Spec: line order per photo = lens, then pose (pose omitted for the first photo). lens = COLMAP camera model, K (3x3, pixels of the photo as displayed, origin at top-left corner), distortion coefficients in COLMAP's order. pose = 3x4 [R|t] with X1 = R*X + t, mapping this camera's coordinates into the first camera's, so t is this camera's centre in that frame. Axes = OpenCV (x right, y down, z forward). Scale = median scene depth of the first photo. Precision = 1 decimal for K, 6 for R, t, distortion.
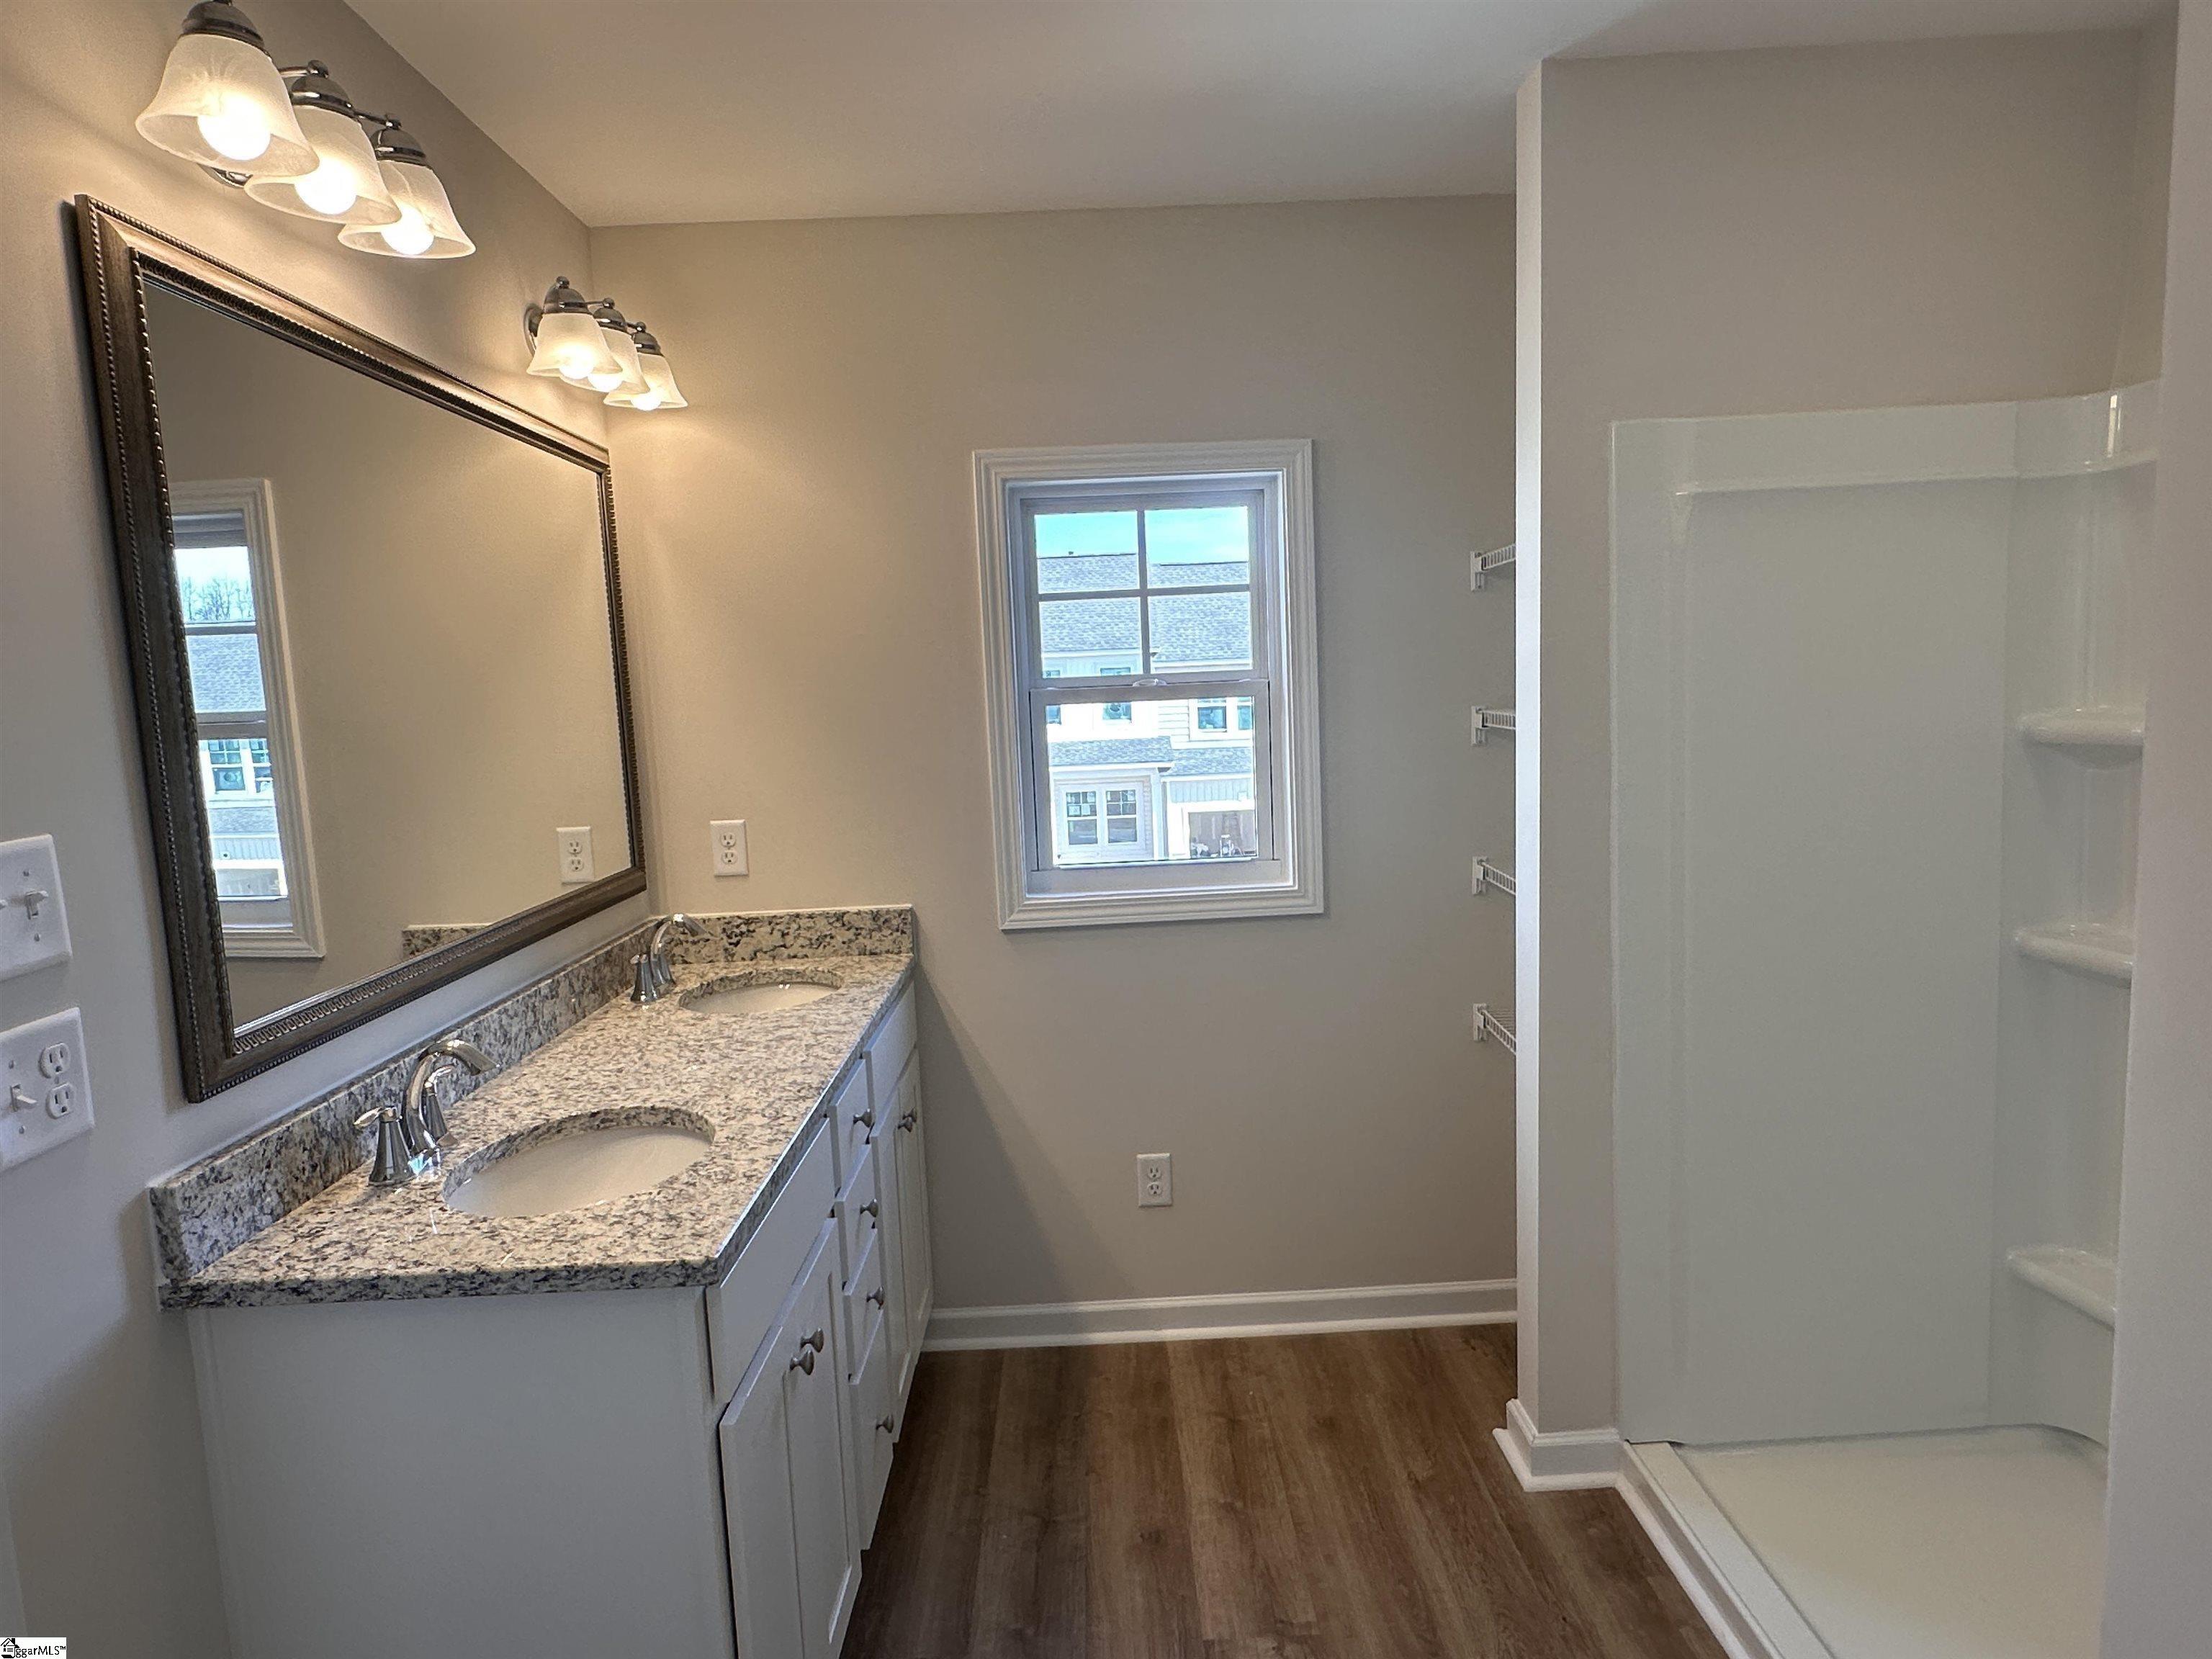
lens RADIAL K [[1302.7, 0, 1104.4], [0, 1302.7, 832.1], [0, 0, 1]] dist [-0.005658, -0.000180]
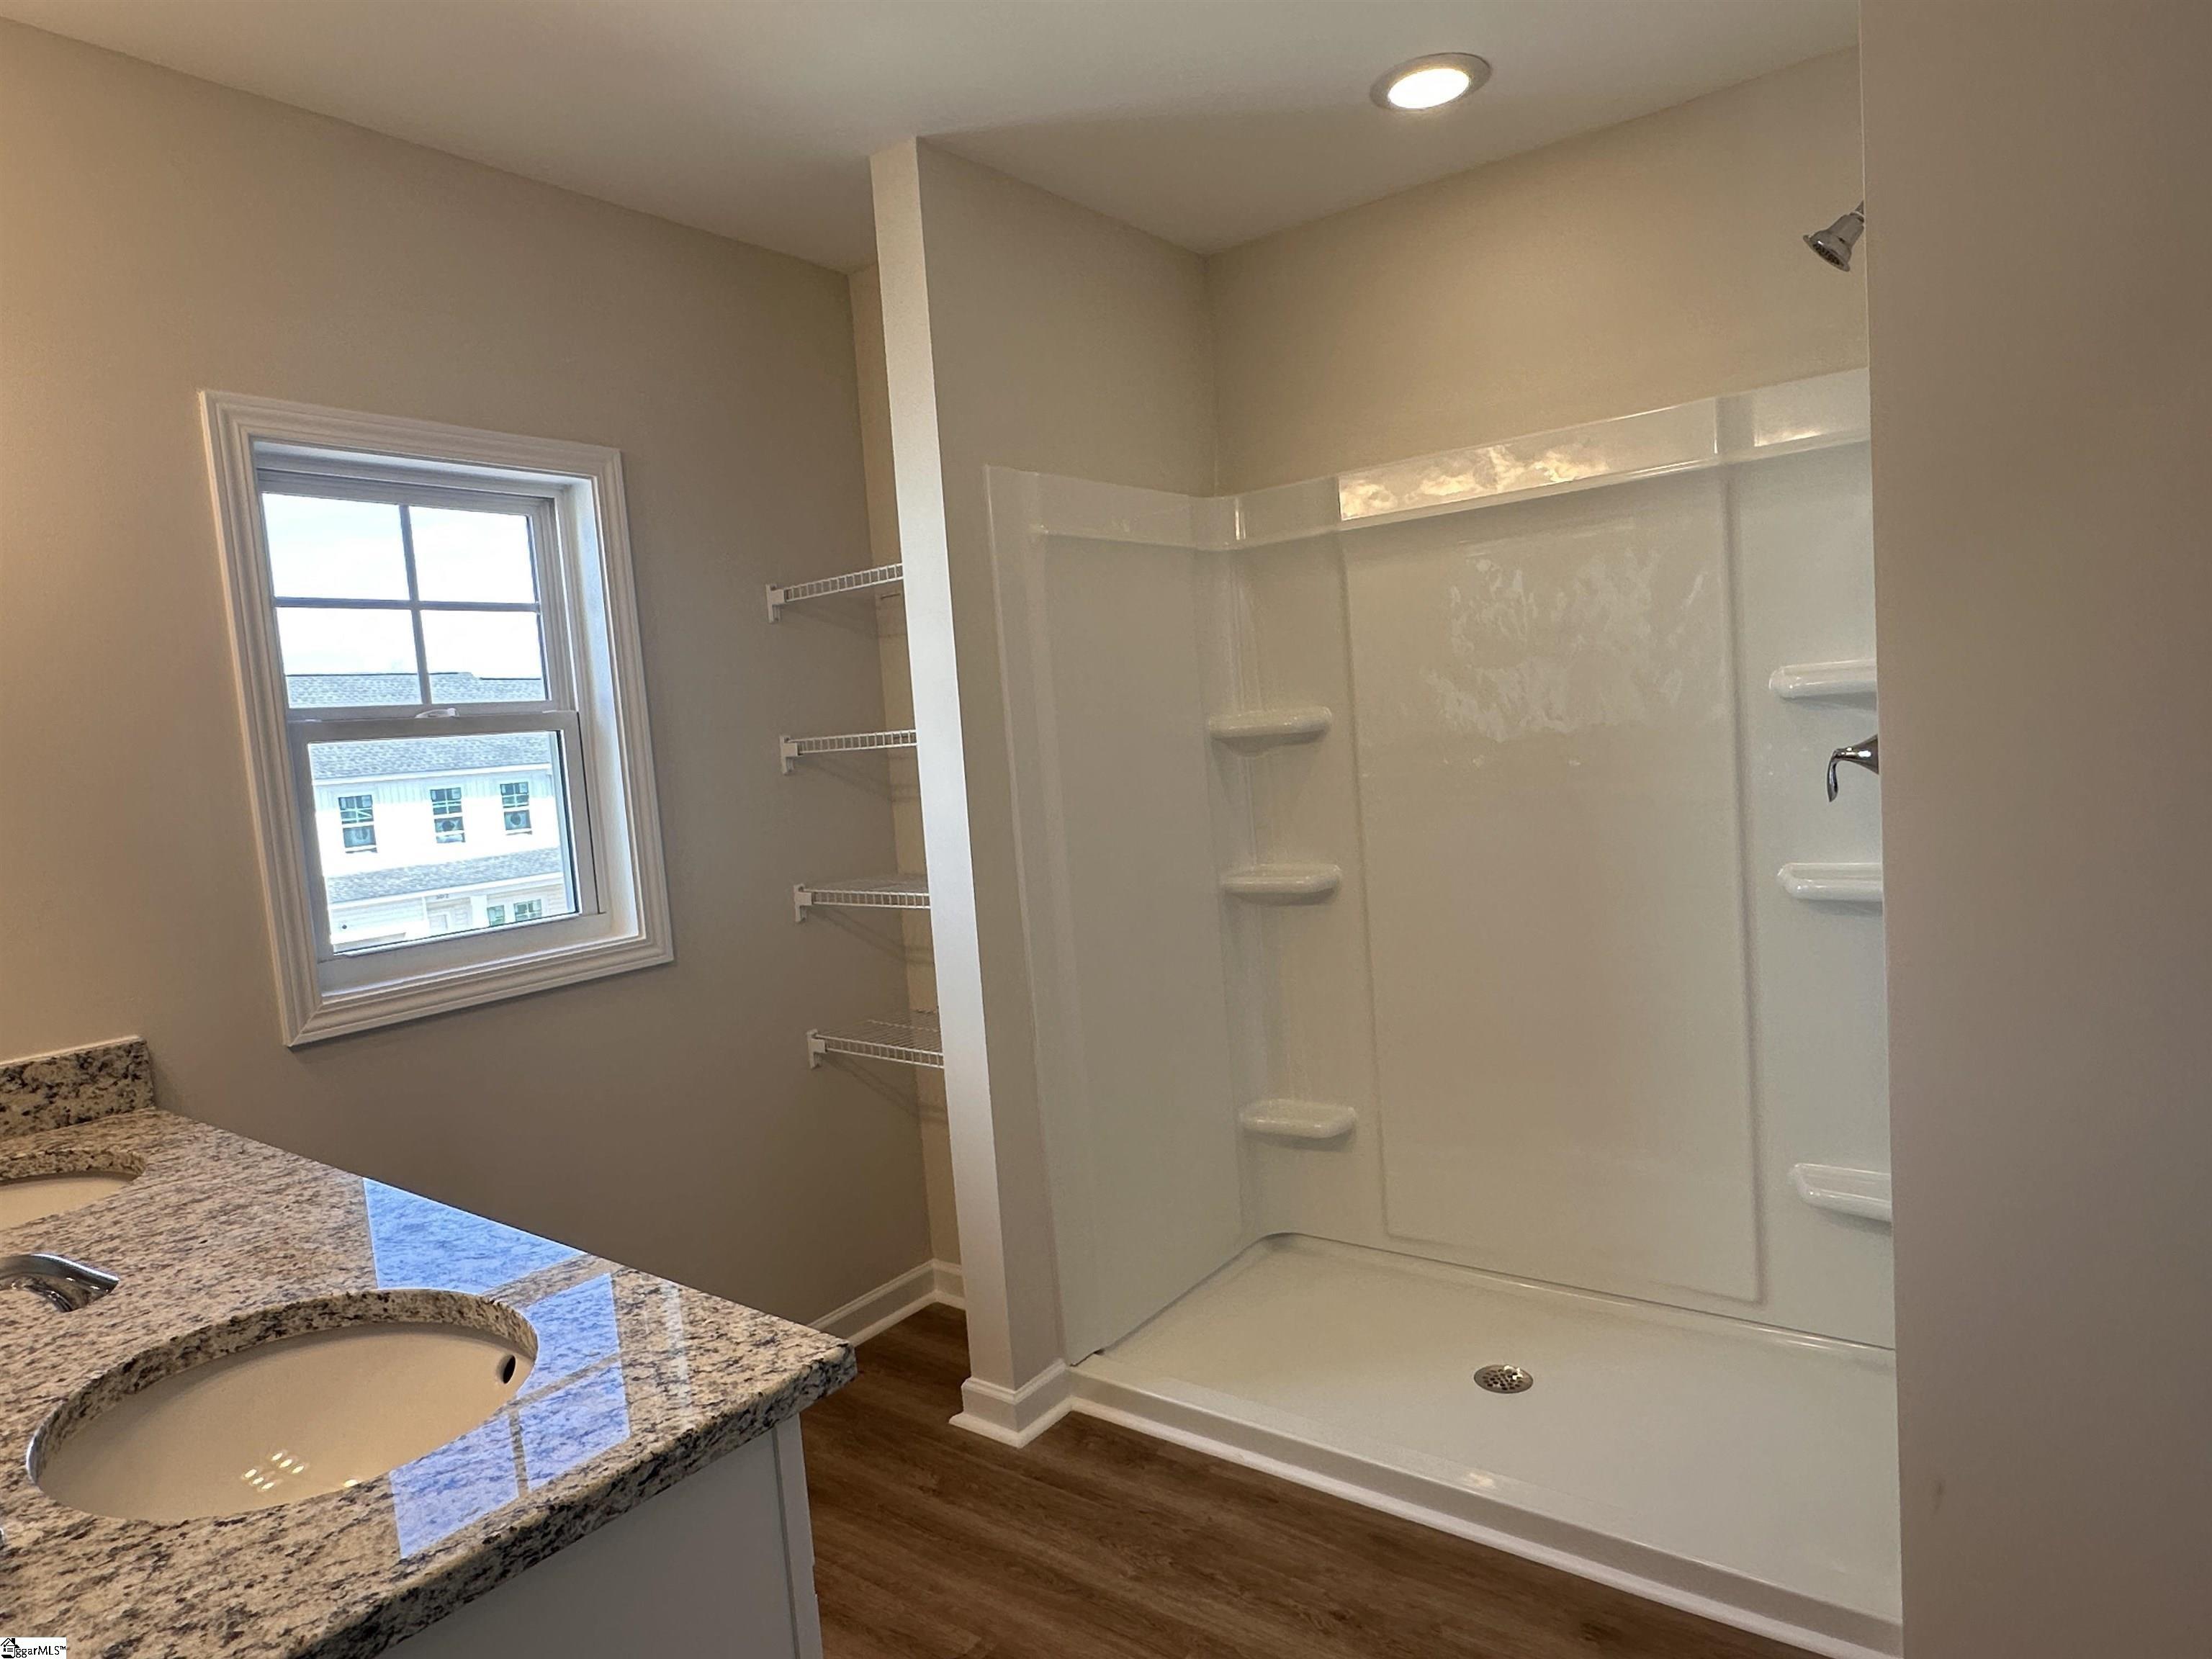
lens RADIAL K [[1302.7, 0, 1099.2], [0, 1302.7, 830.9], [0, 0, 1]] dist [-0.005658, -0.000180]
pose [[0.623706, -0.066540, 0.778822, -0.436114], [0.138070, 0.990082, -0.025981, 0.045579], [-0.769368, 0.123736, 0.626707, 0.225634]]
